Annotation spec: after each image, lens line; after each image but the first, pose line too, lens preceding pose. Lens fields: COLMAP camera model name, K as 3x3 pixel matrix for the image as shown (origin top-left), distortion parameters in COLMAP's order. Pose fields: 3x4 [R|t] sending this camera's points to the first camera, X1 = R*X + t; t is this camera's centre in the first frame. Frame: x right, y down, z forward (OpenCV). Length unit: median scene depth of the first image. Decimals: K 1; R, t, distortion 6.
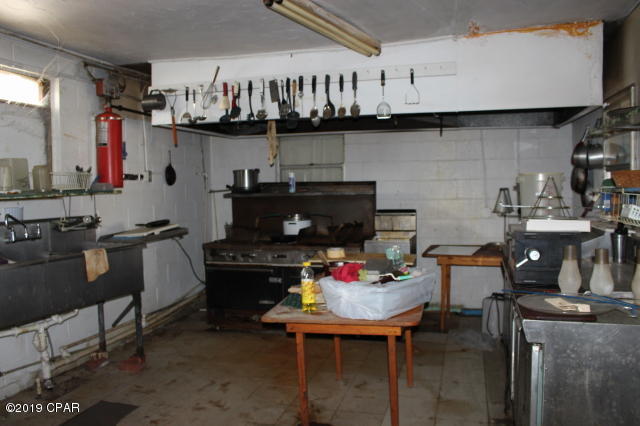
lens RADIAL K [[522.9, 0, 321.8], [0, 522.9, 212.6], [0, 0, 1]] dist [-0.139066, 0.083647]
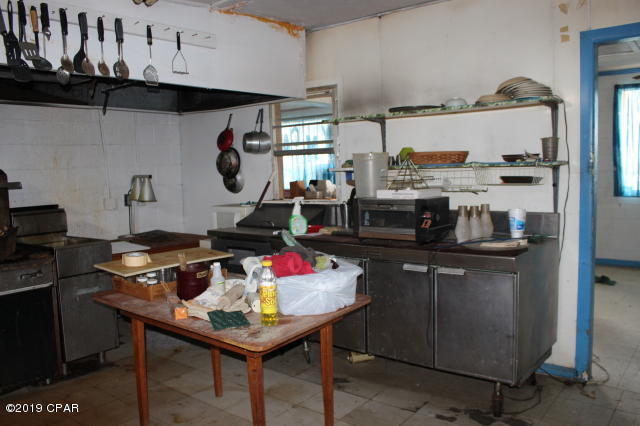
lens RADIAL K [[522.9, 0, 324.0], [0, 522.9, 218.6], [0, 0, 1]] dist [-0.139066, 0.083647]
pose [[0.384439, -0.088571, 0.918892, -0.518093], [0.072900, 0.995191, 0.065426, -0.010056], [-0.920268, 0.041835, 0.389047, 0.453926]]
